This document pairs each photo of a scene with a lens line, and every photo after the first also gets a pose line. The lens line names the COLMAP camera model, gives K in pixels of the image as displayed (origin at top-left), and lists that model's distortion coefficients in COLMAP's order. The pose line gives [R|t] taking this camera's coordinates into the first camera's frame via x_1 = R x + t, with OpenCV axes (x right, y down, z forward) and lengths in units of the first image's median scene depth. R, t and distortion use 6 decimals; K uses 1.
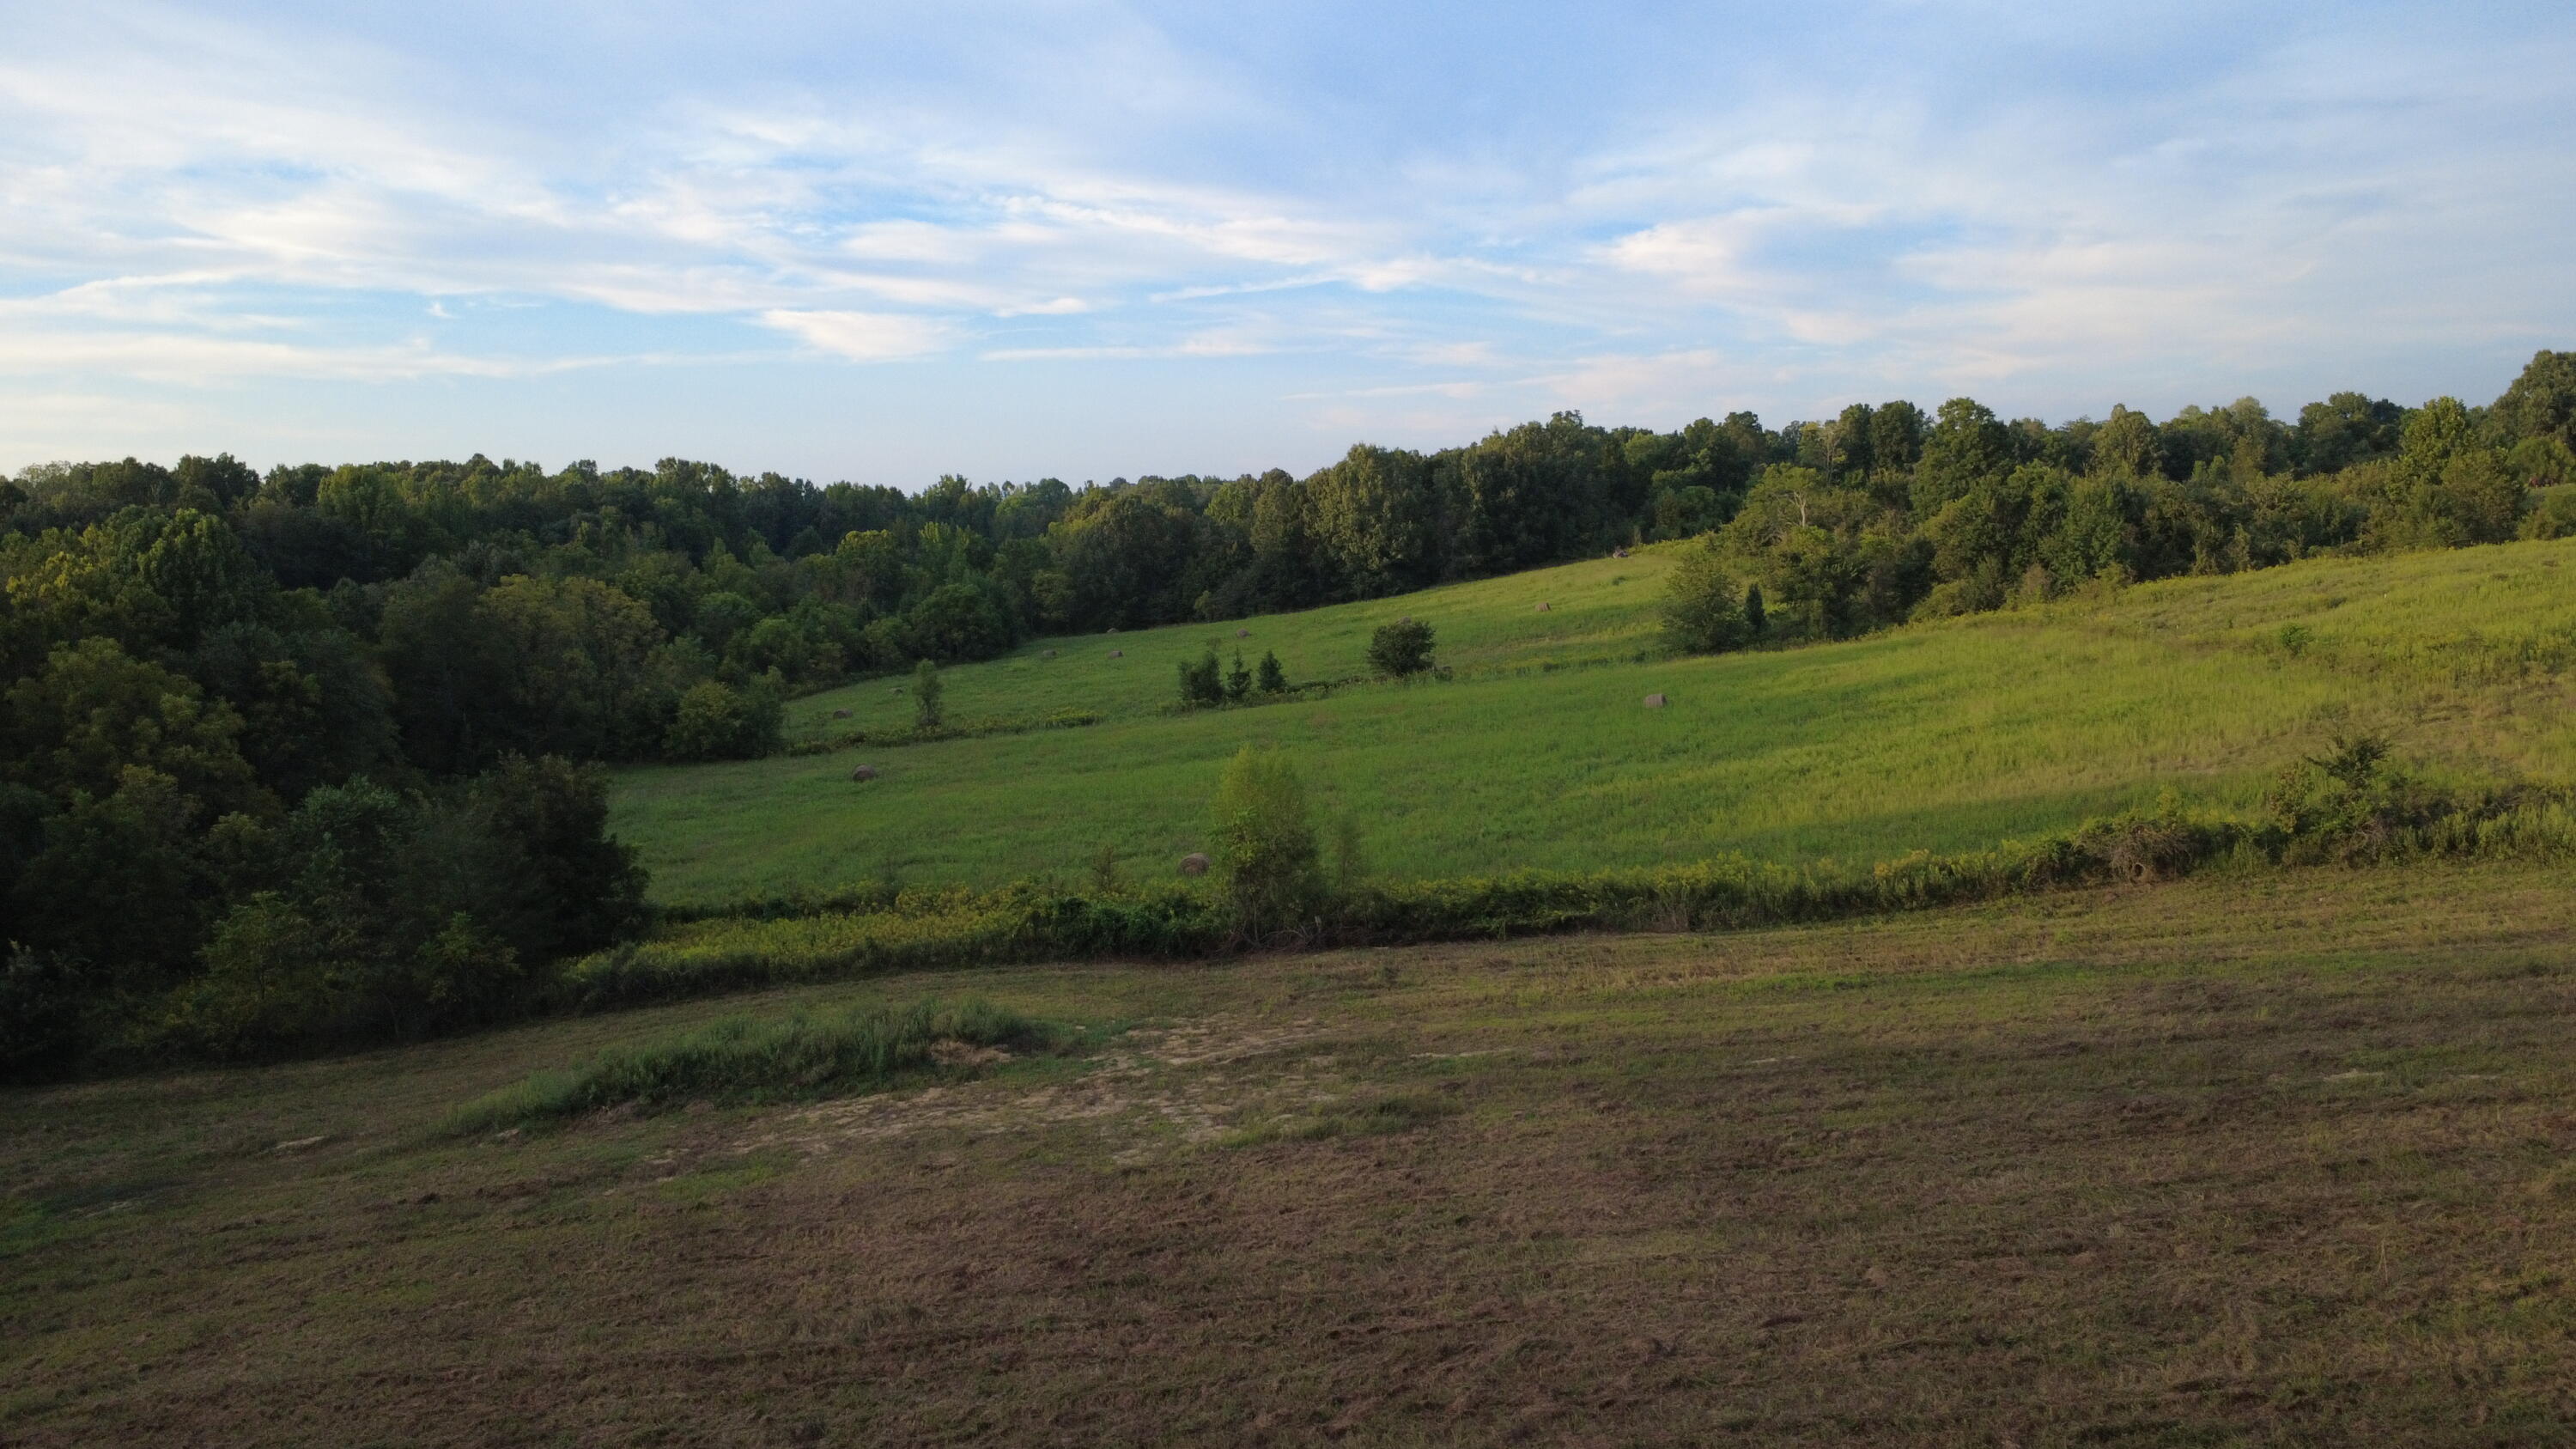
lens RADIAL K [[1879.8, 0, 1286.8], [0, 1879.8, 728.8], [0, 0, 1]] dist [-0.002029, 0.001741]
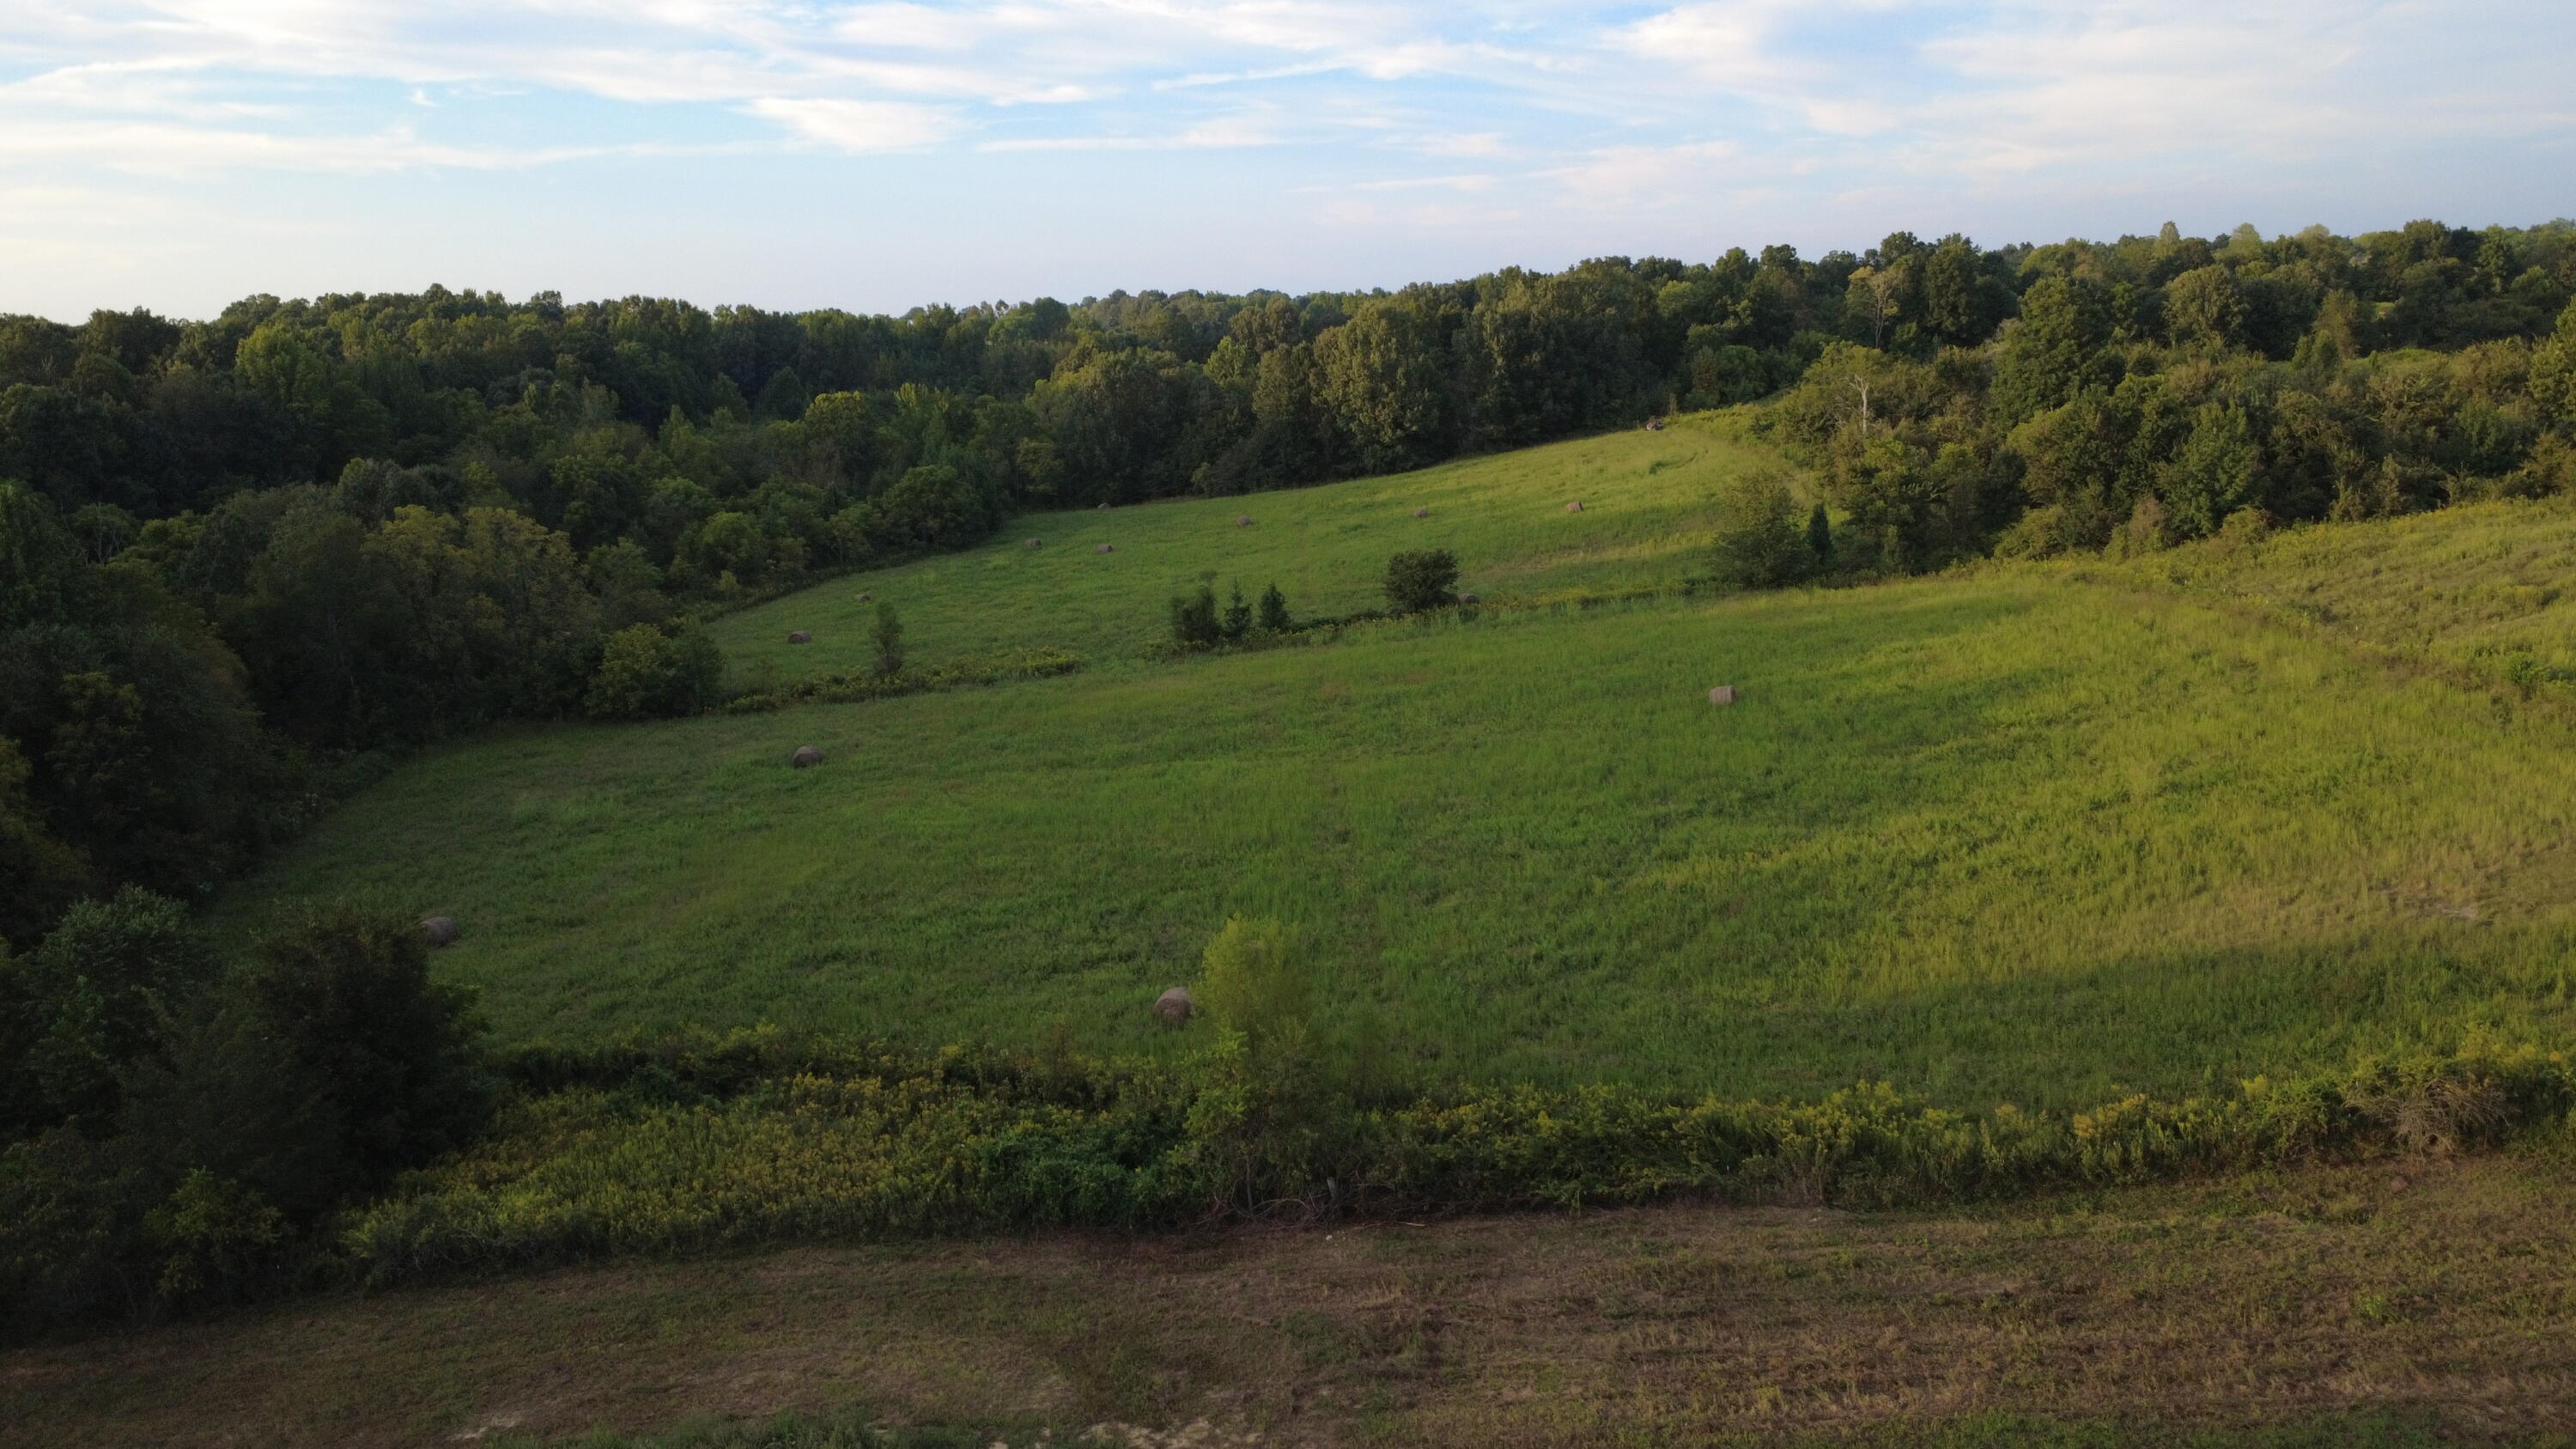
lens RADIAL K [[1879.8, 0, 1286.8], [0, 1879.8, 728.8], [0, 0, 1]] dist [-0.002029, 0.001741]
pose [[0.999995, 0.001518, -0.002699, 0.000254], [-0.001228, 0.994548, 0.104271, -0.065408], [0.002842, -0.104268, 0.994545, 0.110435]]
